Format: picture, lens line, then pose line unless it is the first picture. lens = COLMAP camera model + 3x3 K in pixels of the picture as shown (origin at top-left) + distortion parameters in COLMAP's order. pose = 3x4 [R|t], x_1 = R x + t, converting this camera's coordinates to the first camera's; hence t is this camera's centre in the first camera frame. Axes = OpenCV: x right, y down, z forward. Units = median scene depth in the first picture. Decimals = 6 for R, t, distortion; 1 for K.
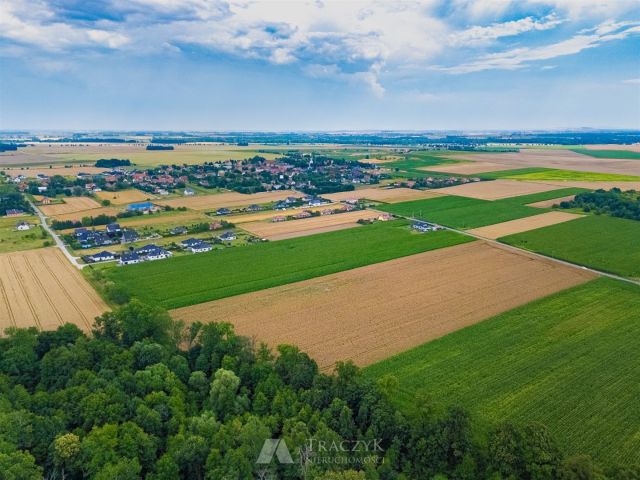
lens RADIAL K [[476.6, 0, 307.1], [0, 476.6, 212.4], [0, 0, 1]] dist [0.061807, -0.058966]
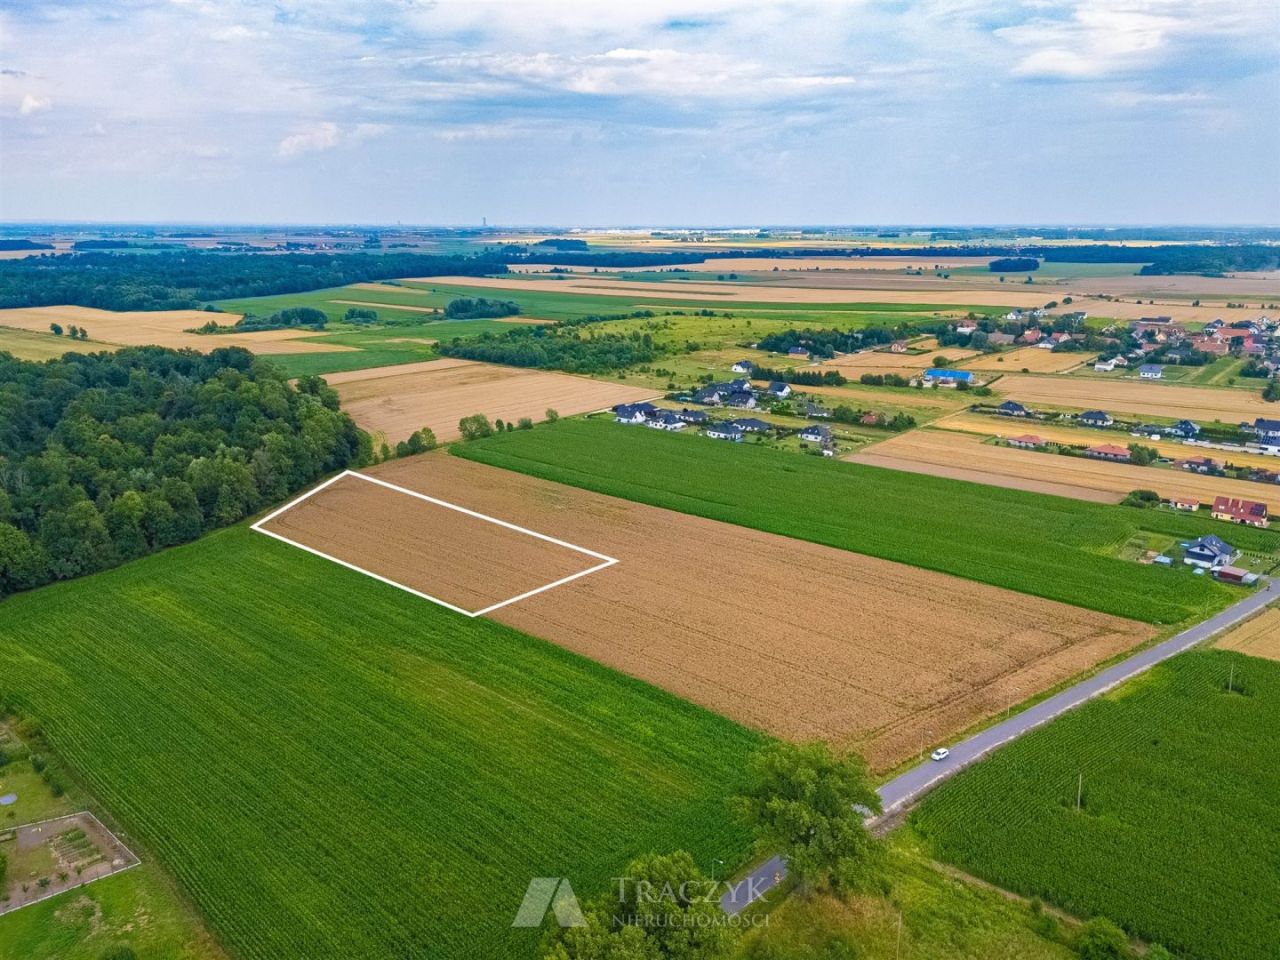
lens RADIAL K [[953.3, 0, 614.1], [0, 953.3, 424.8], [0, 0, 1]] dist [0.061807, -0.058966]
pose [[0.216957, 0.199597, -0.955558, 0.292624], [-0.165608, 0.972210, 0.165474, -0.036041], [0.962031, 0.122347, 0.243983, 0.192275]]
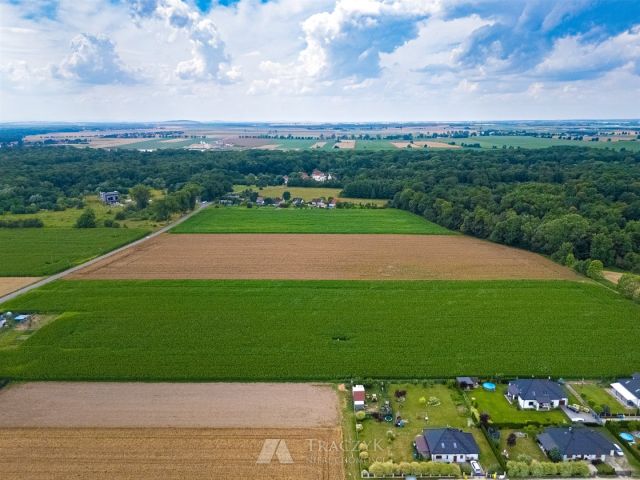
lens RADIAL K [[445.0, 0, 310.4], [0, 445.0, 242.8], [0, 0, 1]] dist [0.025337, -0.004338]
pose [[-0.810110, -0.152283, 0.566155, -0.086383], [0.104889, 0.912451, 0.395515, -0.068006], [-0.576819, 0.379794, -0.723213, 0.439654]]
